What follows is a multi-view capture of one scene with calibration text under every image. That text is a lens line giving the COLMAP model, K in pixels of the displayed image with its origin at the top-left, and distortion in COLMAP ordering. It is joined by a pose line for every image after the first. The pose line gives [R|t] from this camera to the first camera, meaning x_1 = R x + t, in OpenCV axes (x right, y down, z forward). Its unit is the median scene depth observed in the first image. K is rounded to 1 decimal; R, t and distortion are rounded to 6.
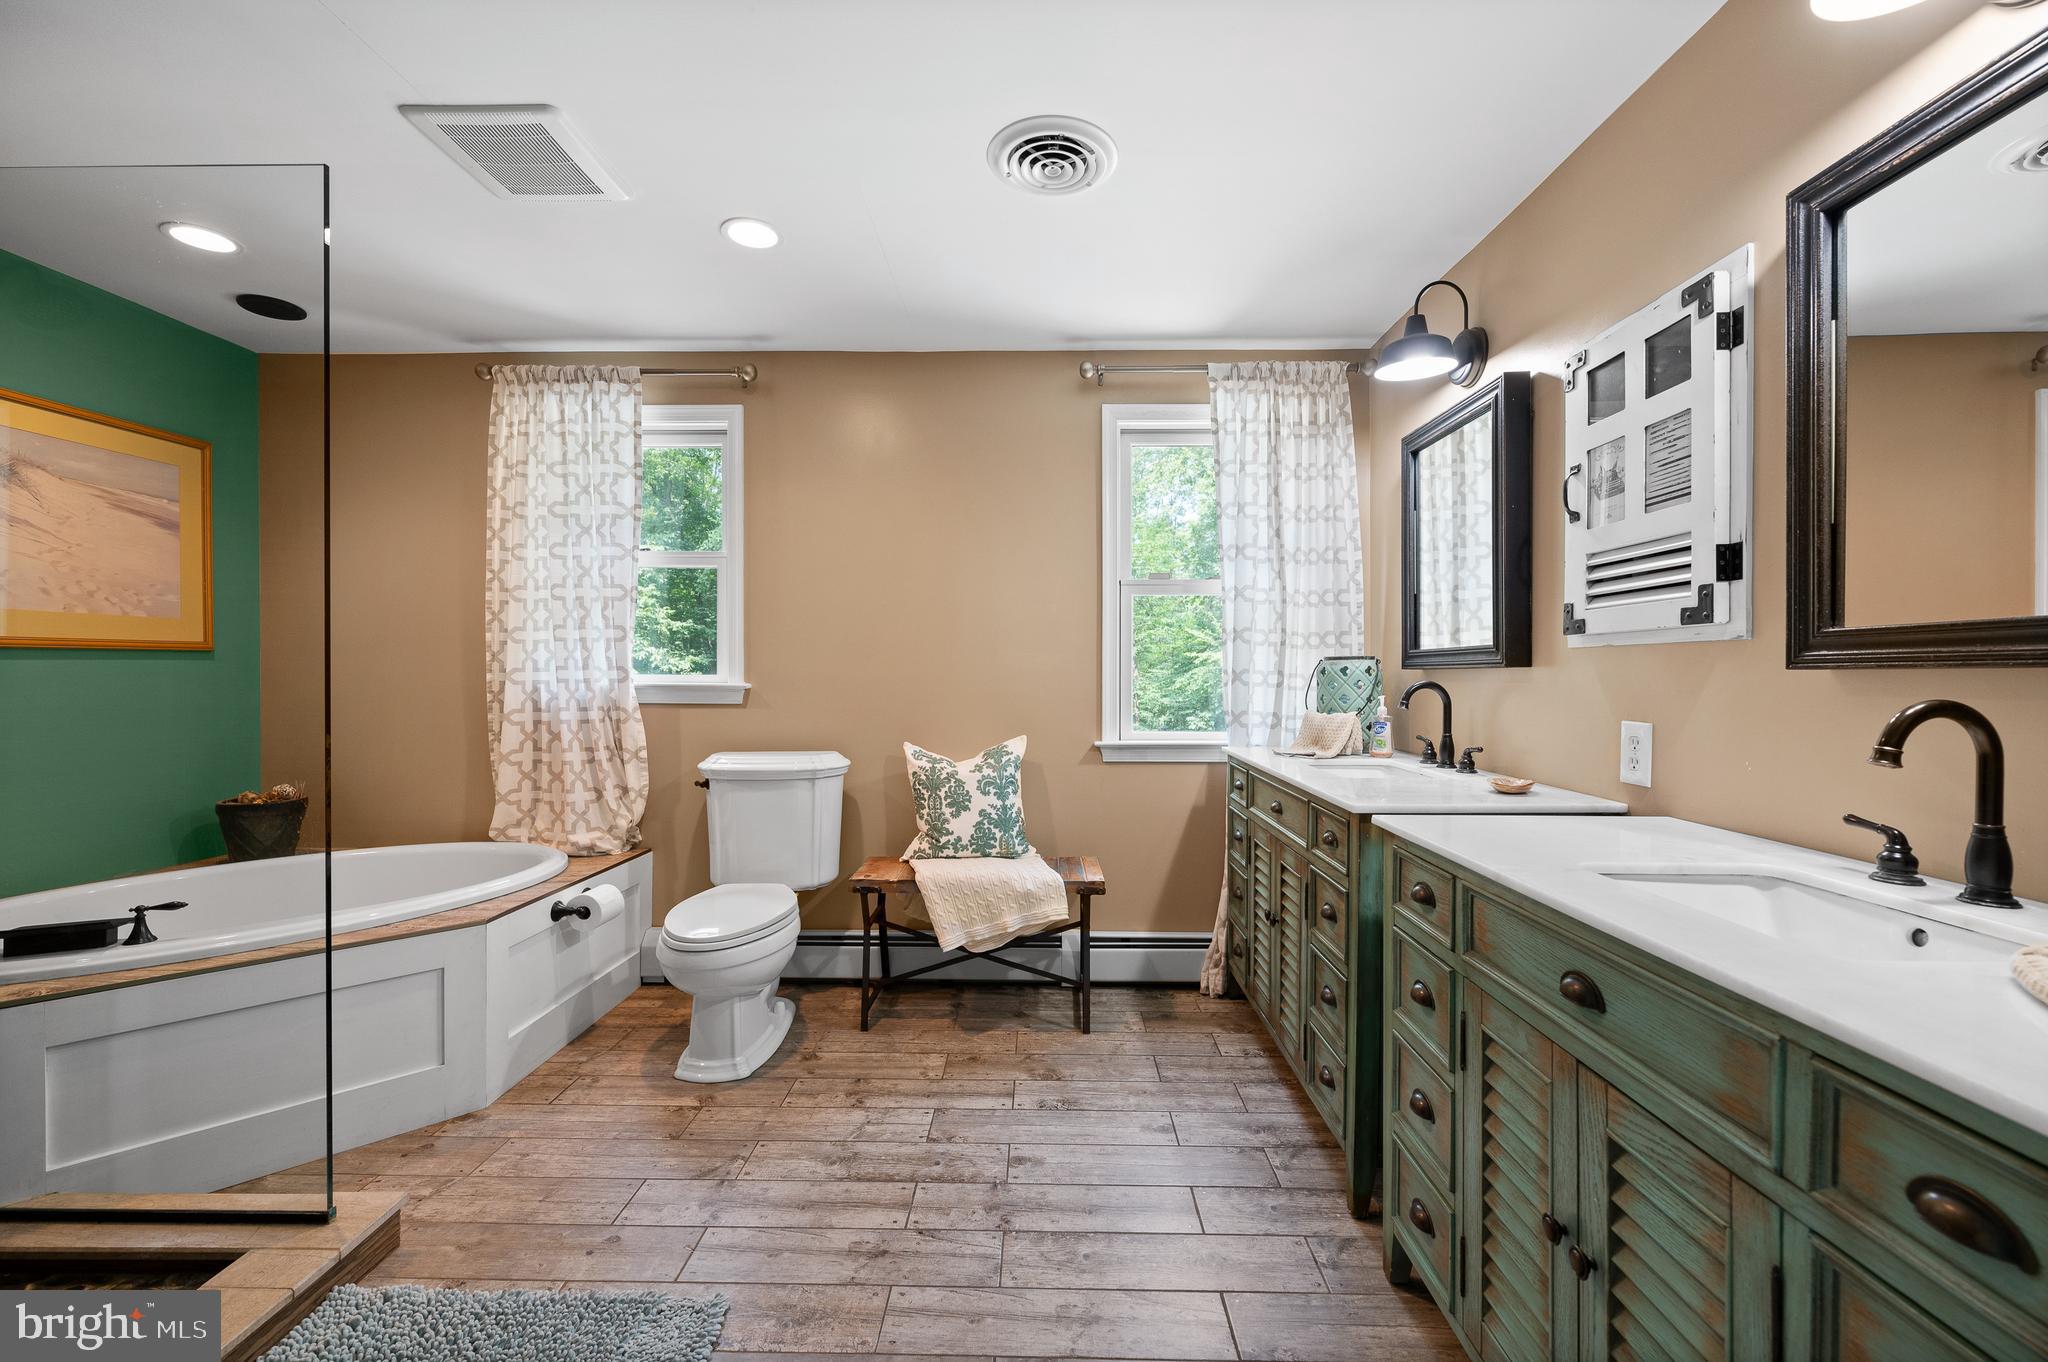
lens RADIAL K [[833.3, 0, 1031.0], [0, 833.3, 678.5], [0, 0, 1]] dist [0.000249, -0.000049]
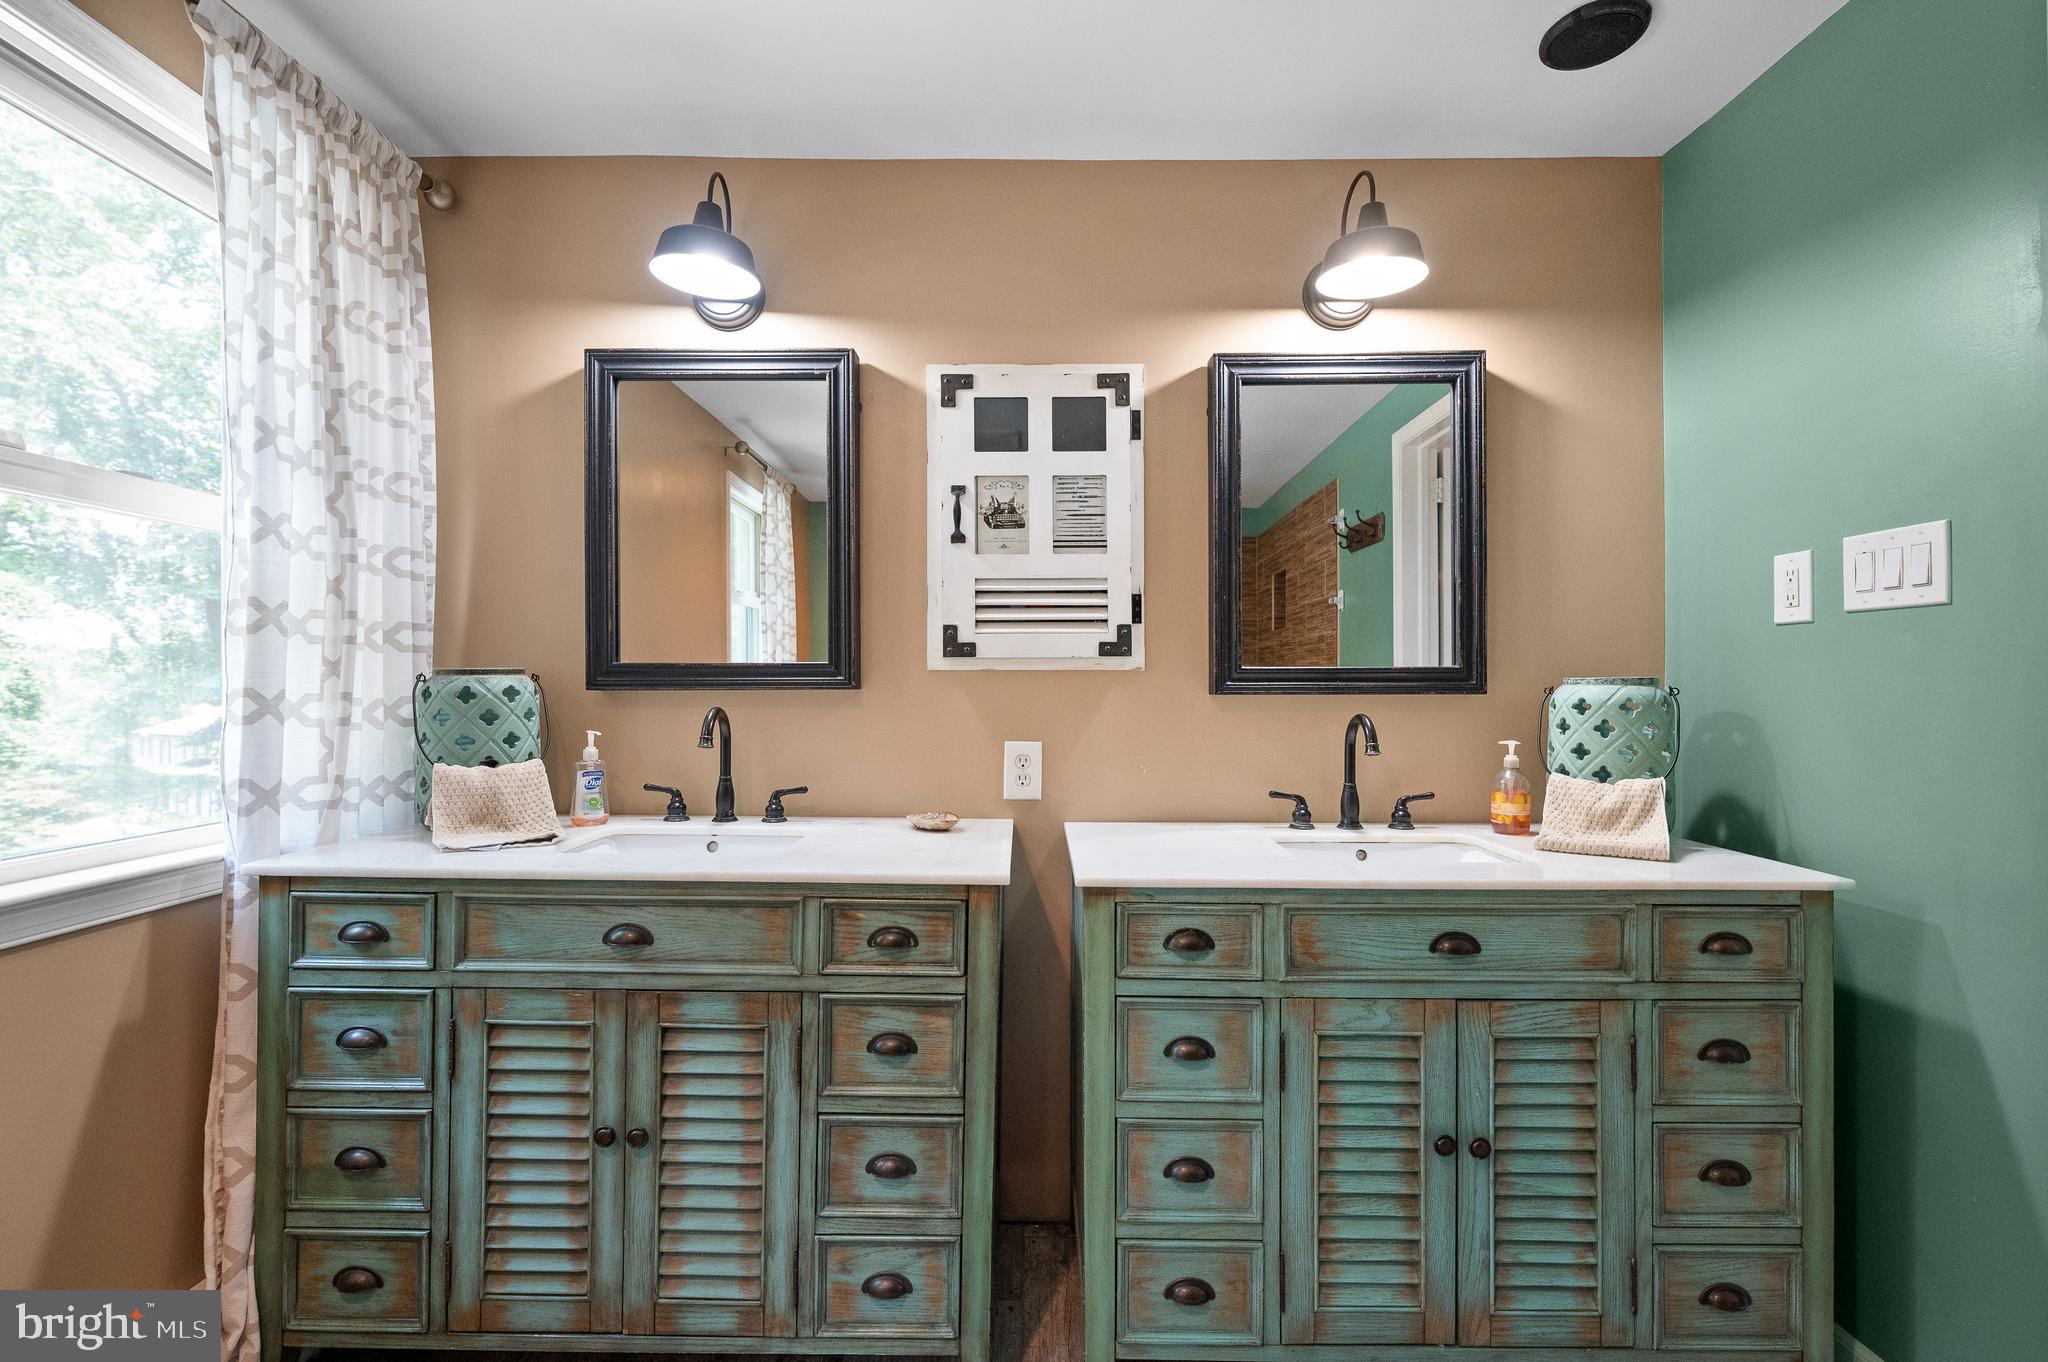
lens RADIAL K [[903.3, 0, 1025.6], [0, 903.3, 681.9], [0, 0, 1]] dist [0.004633, -0.000404]
pose [[-0.010509, 0.006638, 0.999923, -0.466689], [0.004994, 0.999966, -0.006585, -0.018625], [-0.999932, 0.004924, -0.010541, 1.048755]]
